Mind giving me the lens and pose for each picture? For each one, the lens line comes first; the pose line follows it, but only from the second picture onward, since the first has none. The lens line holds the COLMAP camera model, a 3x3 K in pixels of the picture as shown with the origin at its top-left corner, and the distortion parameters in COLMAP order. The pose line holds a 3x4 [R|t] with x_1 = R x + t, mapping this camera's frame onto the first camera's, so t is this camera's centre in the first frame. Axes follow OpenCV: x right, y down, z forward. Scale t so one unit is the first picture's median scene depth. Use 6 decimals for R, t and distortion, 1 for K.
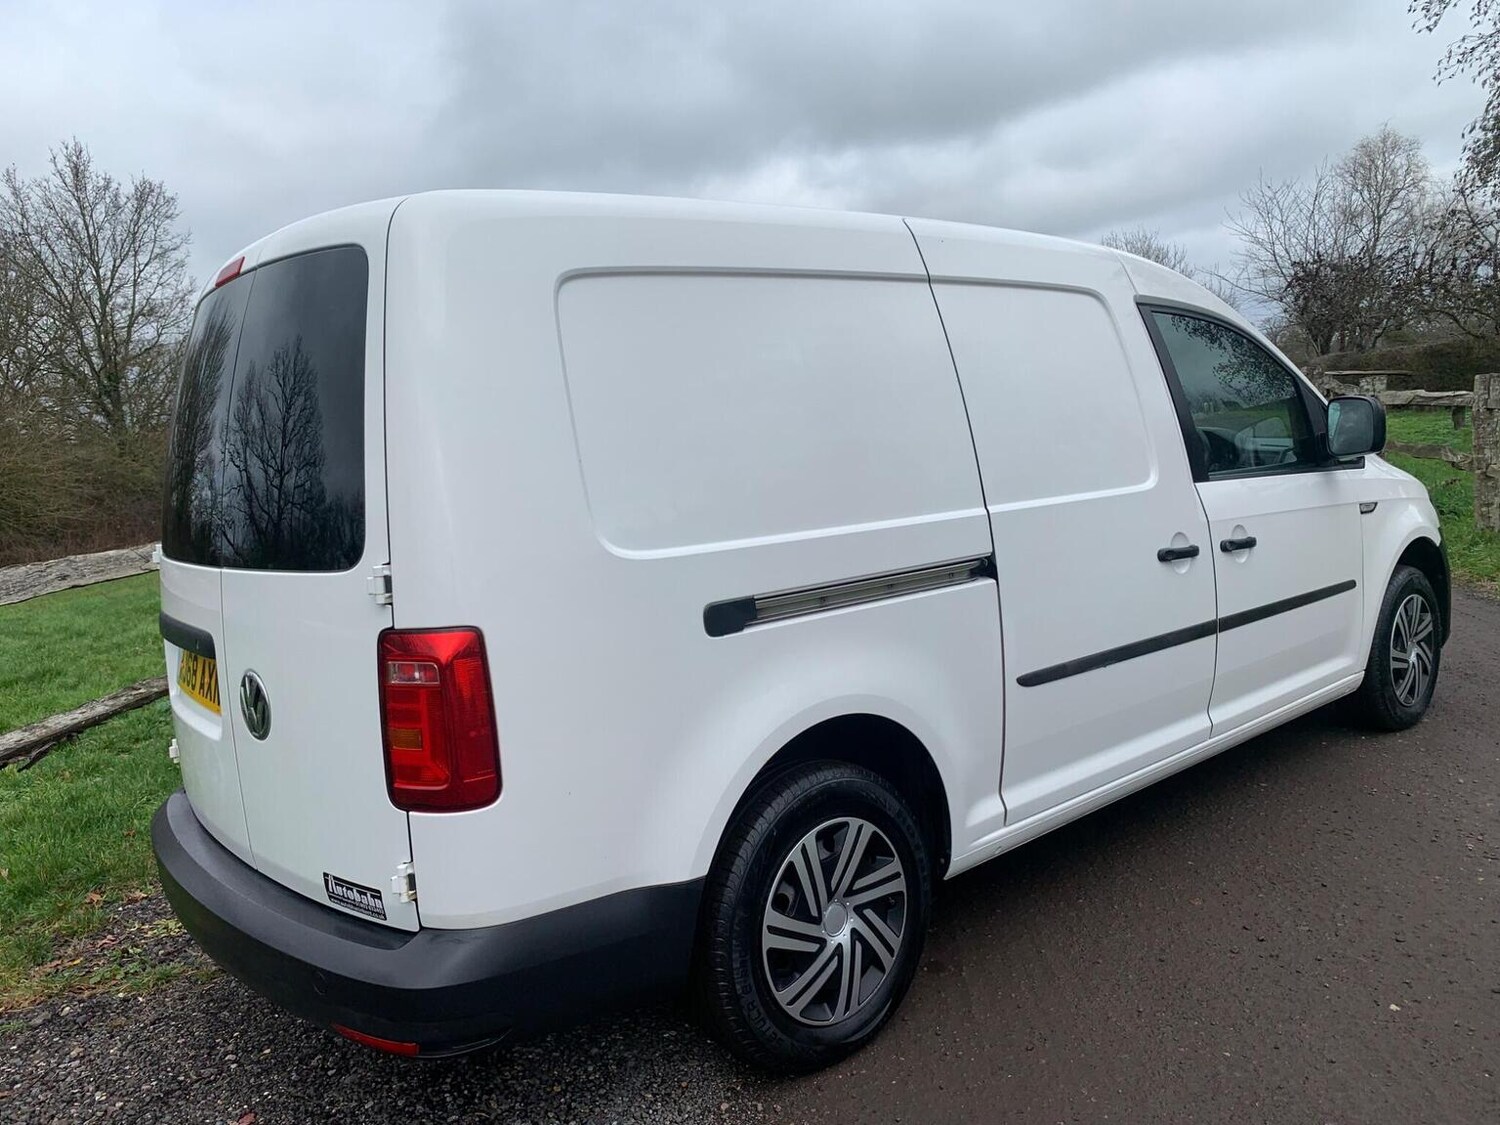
lens RADIAL K [[1156.6, 0, 743.0], [0, 1156.6, 569.0], [0, 0, 1]] dist [0.013965, -0.018759]
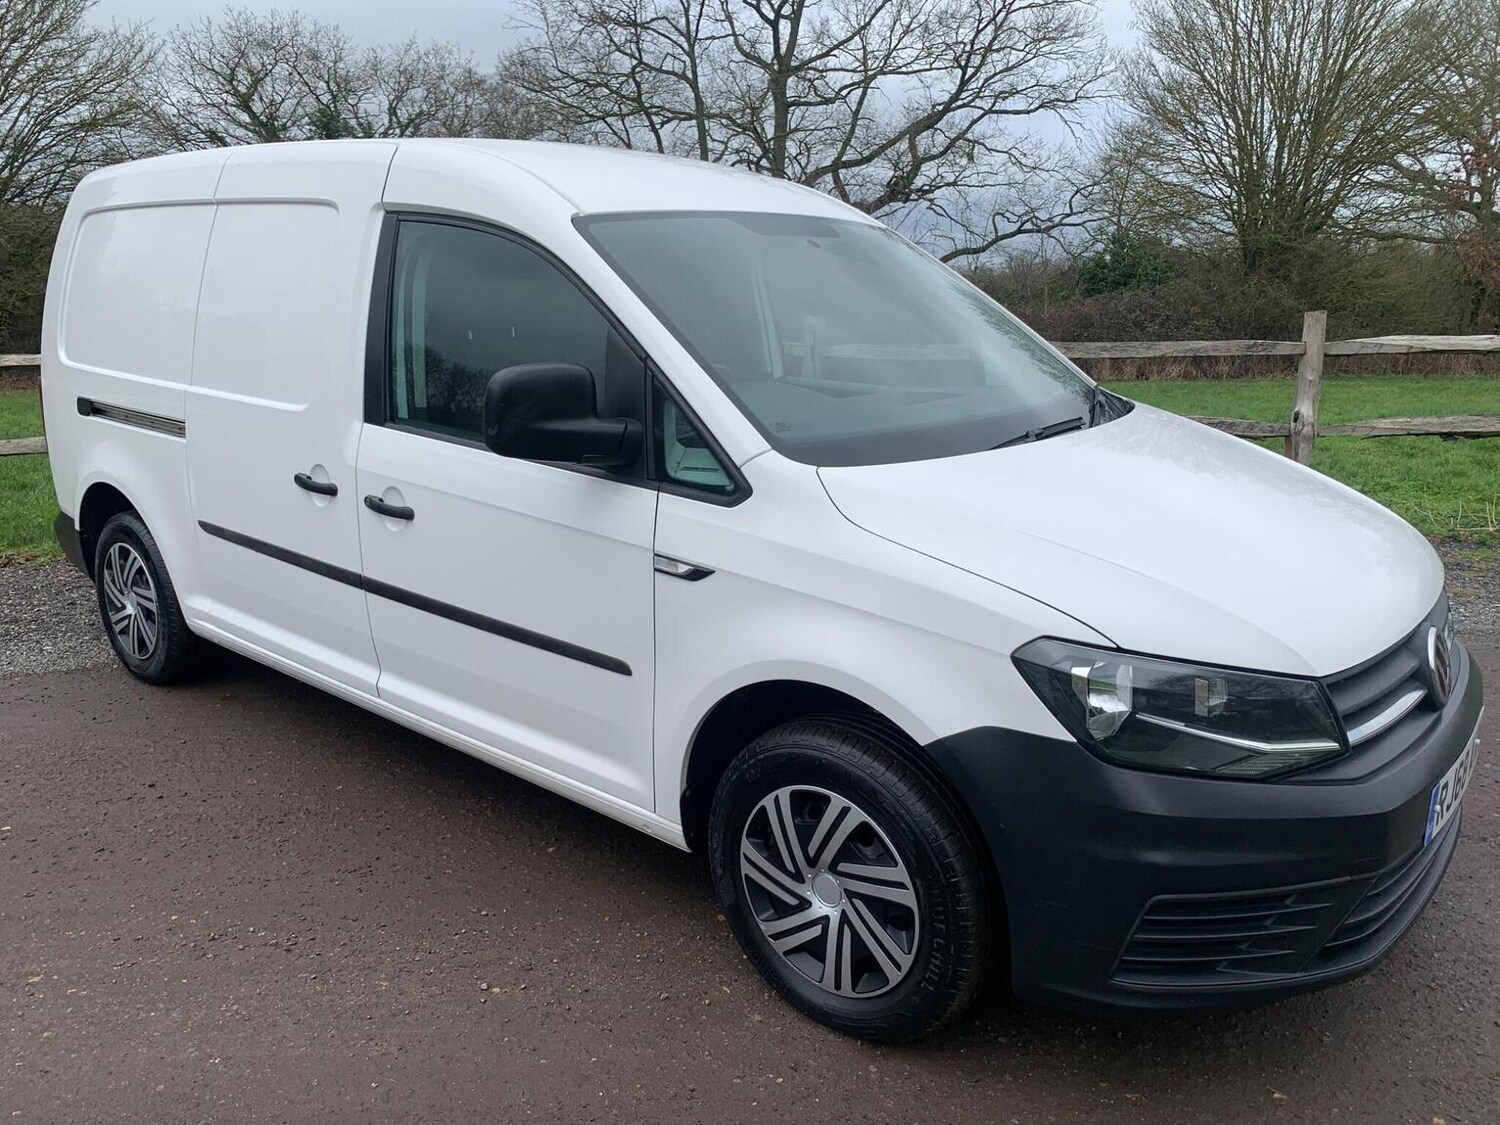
lens RADIAL K [[1156.6, 0, 746.2], [0, 1156.6, 568.7], [0, 0, 1]] dist [0.013965, -0.018759]
pose [[0.165105, 0.328486, -0.929966, 1.584673], [-0.135660, 0.941508, 0.308478, -0.344998], [0.976901, 0.075228, 0.200011, 1.349842]]
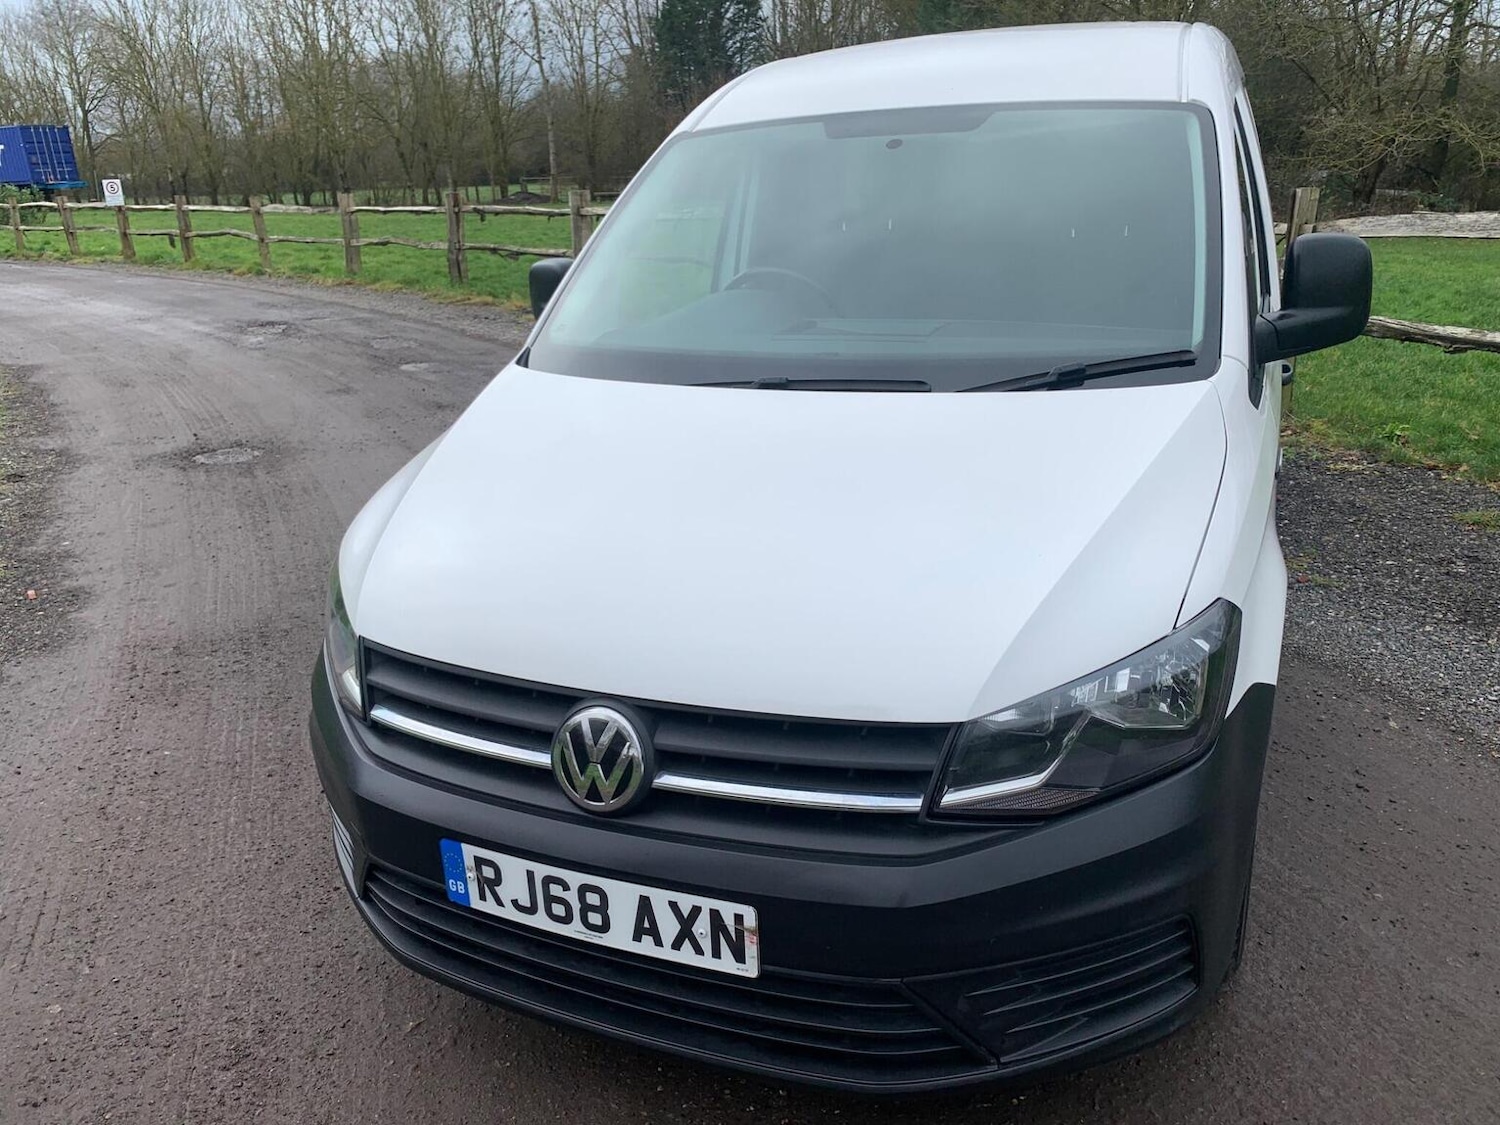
lens RADIAL K [[1156.6, 0, 741.3], [0, 1156.6, 558.9], [0, 0, 1]] dist [0.013965, -0.018759]
pose [[-0.890638, 0.265604, -0.369077, 1.053476], [0.069481, 0.881633, 0.466792, -0.464884], [0.449372, 0.390099, -0.803671, 2.480408]]
